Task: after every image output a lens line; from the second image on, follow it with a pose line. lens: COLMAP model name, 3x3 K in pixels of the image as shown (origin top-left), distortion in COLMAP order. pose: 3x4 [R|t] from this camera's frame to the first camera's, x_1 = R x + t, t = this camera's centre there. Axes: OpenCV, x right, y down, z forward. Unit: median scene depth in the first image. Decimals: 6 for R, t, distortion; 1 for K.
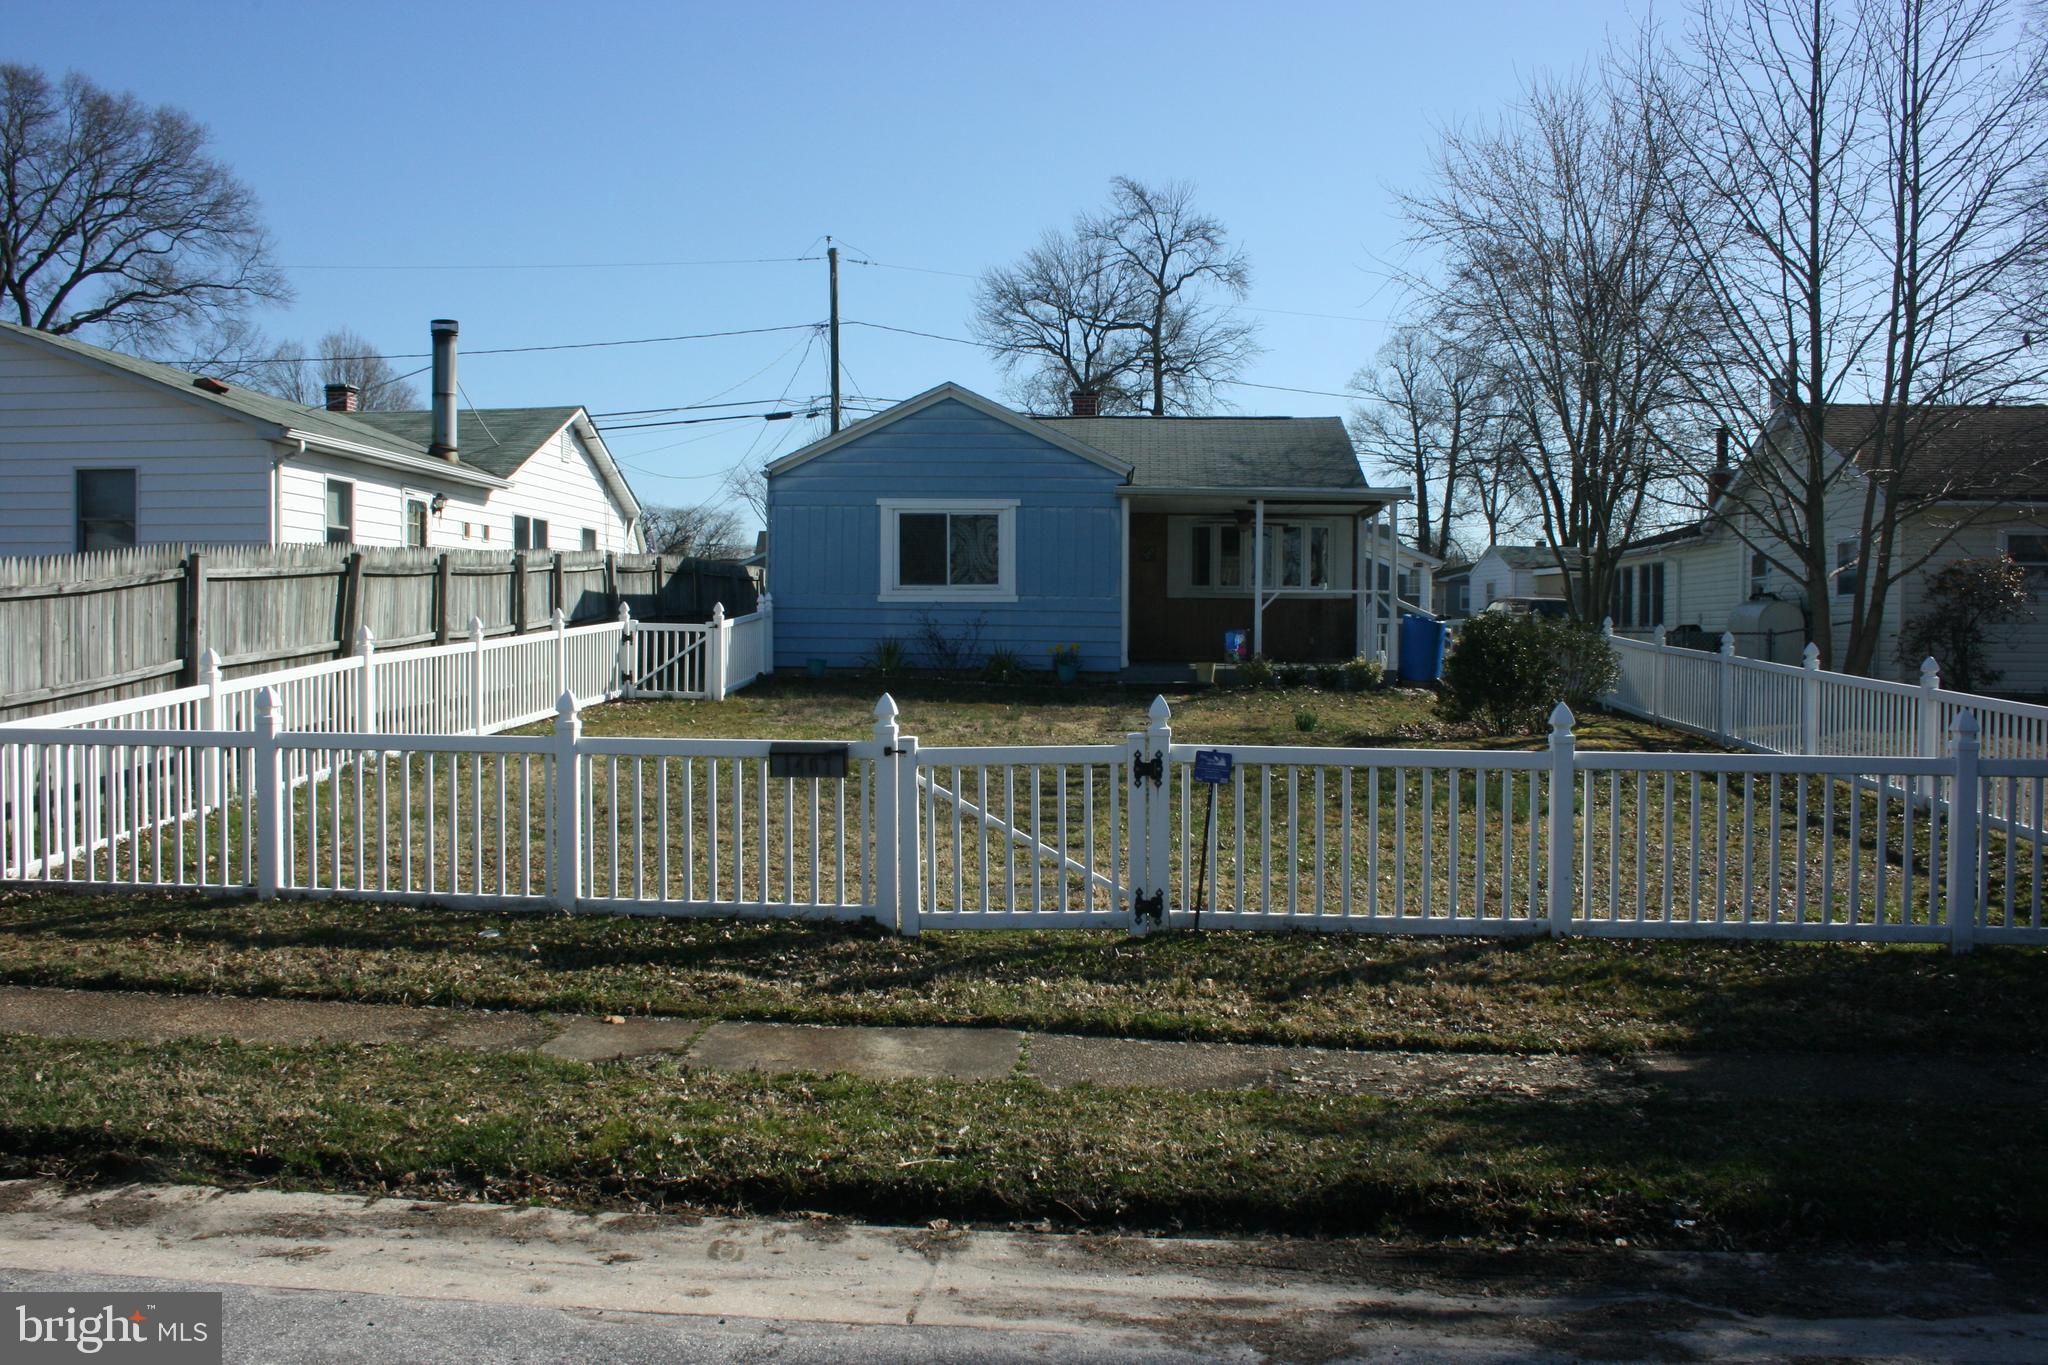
lens RADIAL K [[1698.5, 0, 1002.2], [0, 1698.5, 692.1], [0, 0, 1]] dist [-0.152291, 0.133929]
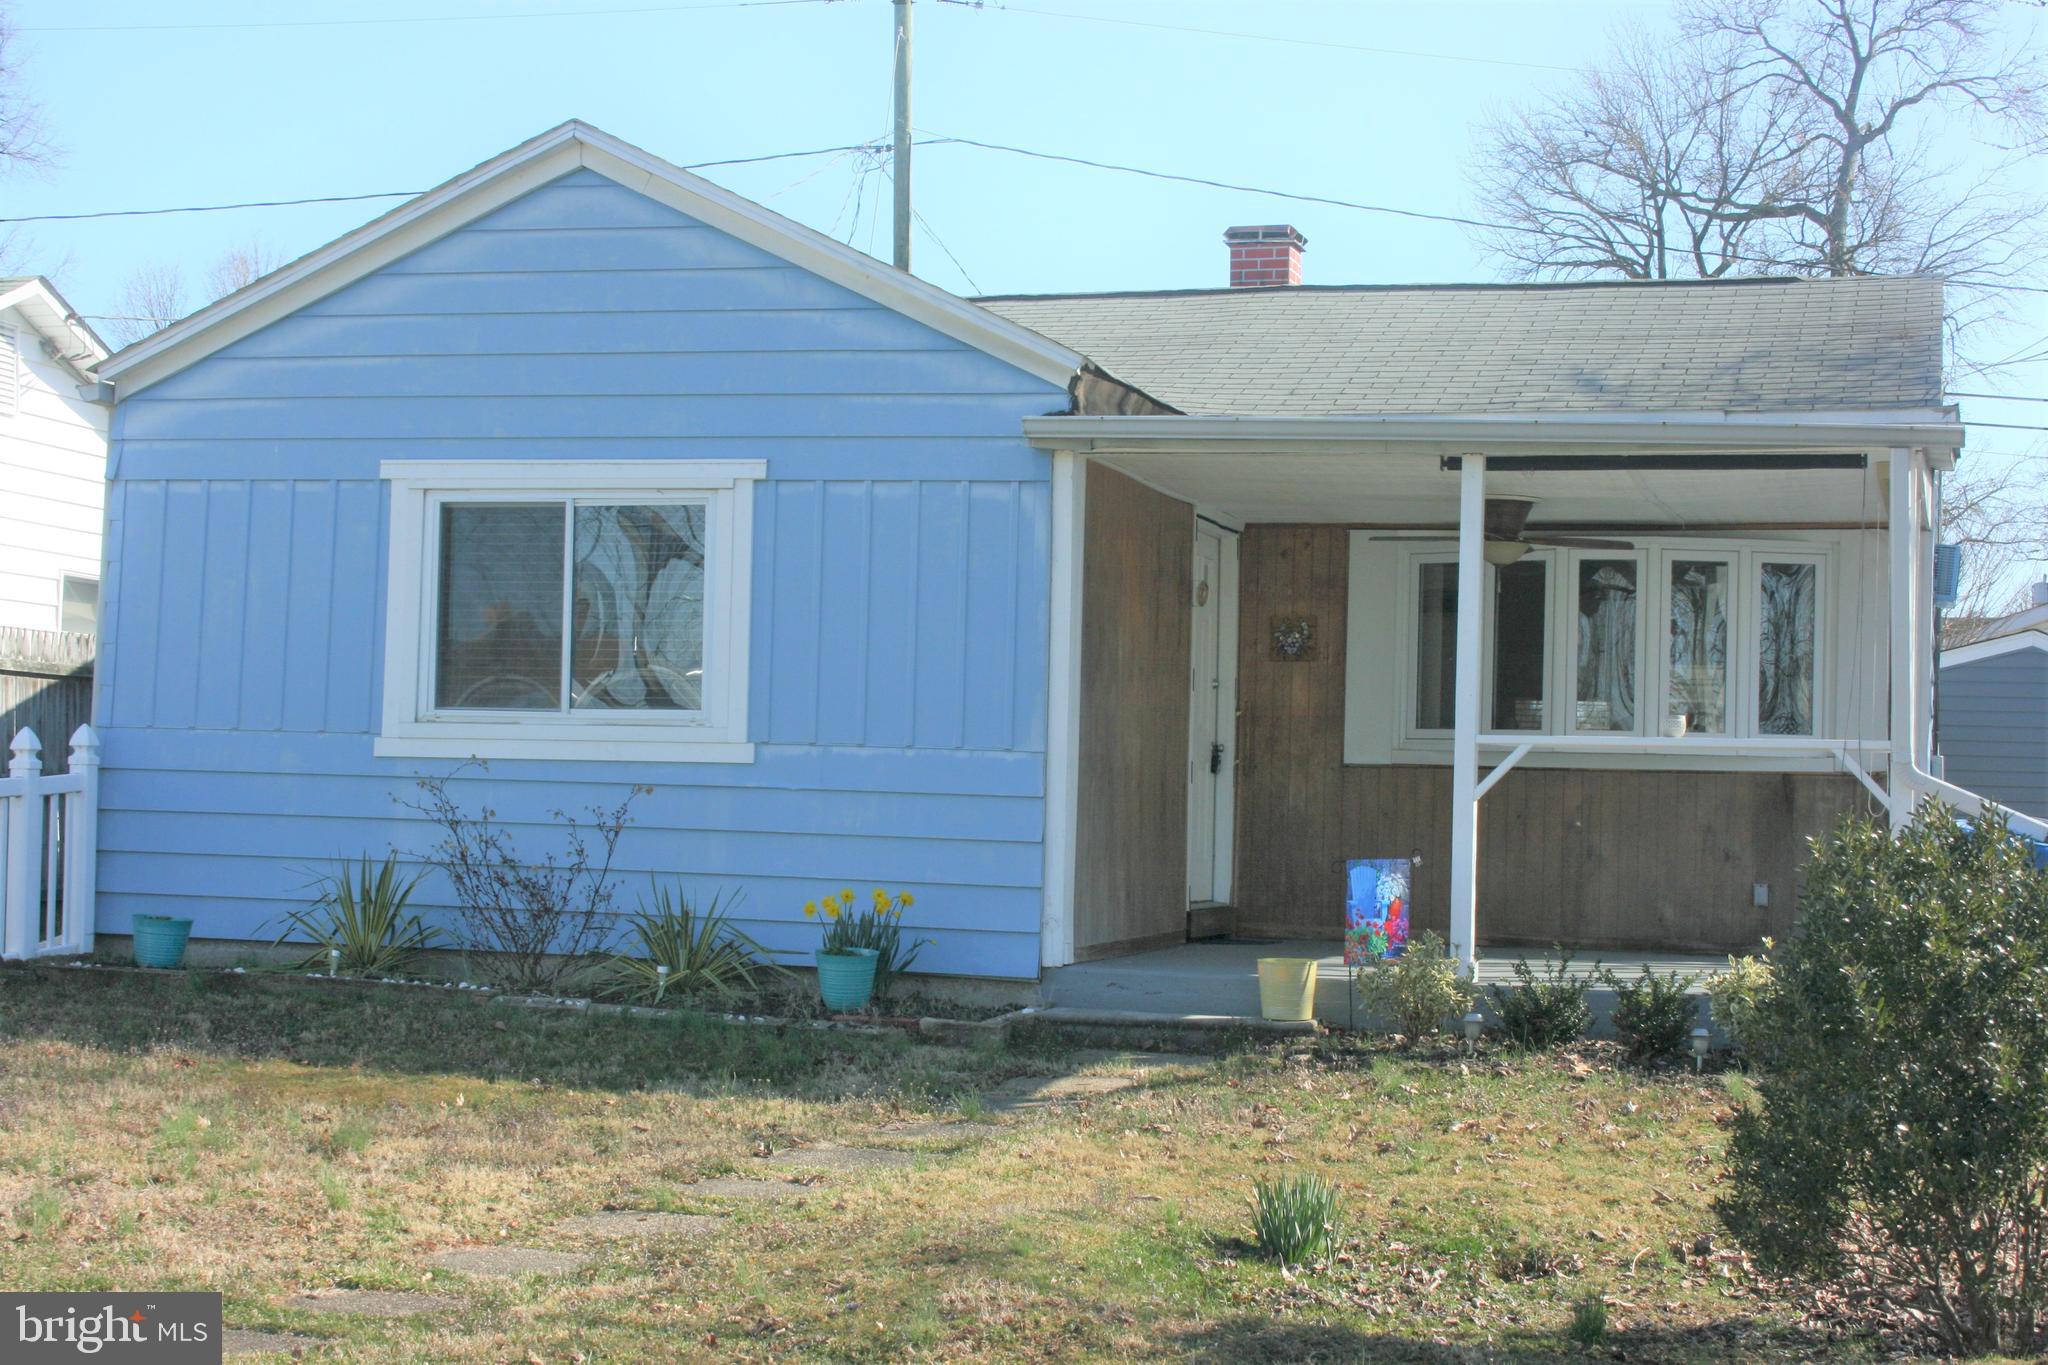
lens RADIAL K [[3189.3, 0, 1024.0], [0, 3189.3, 682.5], [0, 0, 1]] dist [-0.017677, 0.110722]
pose [[0.980424, 0.010522, -0.196617, 0.163281], [-0.027429, 0.996133, -0.083468, -0.015281], [0.194978, 0.087228, 0.976921, 0.341482]]
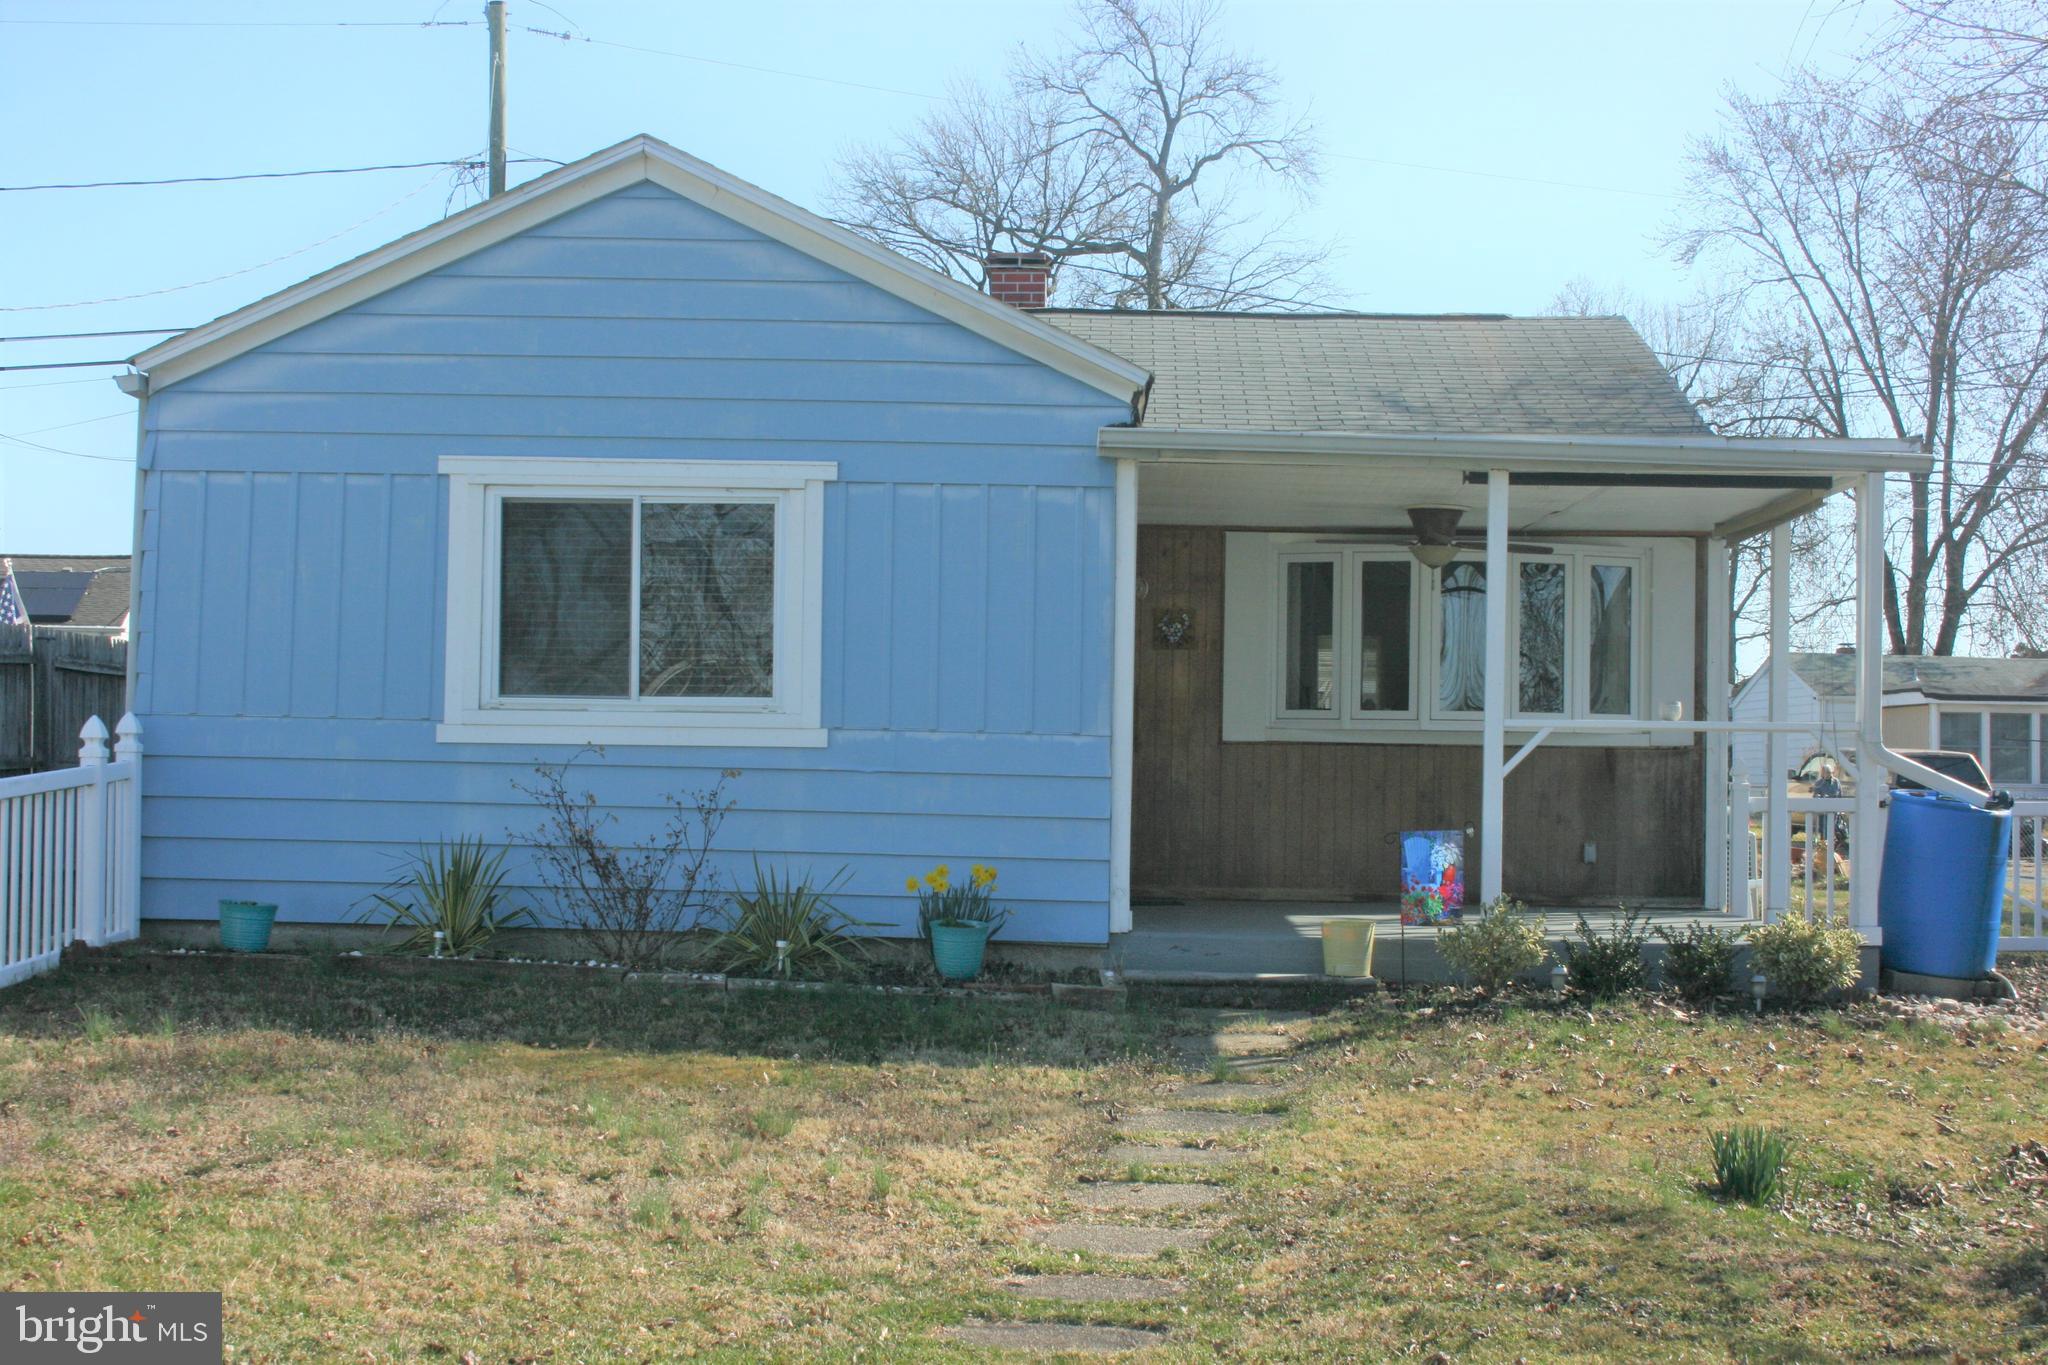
lens RADIAL K [[2833.1, 0, 1024.0], [0, 2833.1, 682.5], [0, 0, 1]] dist [-0.035970, -0.027695]
pose [[0.998684, 0.011380, 0.050002, 0.018322], [-0.007486, 0.996973, -0.077384, -0.017972], [-0.050731, 0.076908, 0.995747, 0.350220]]
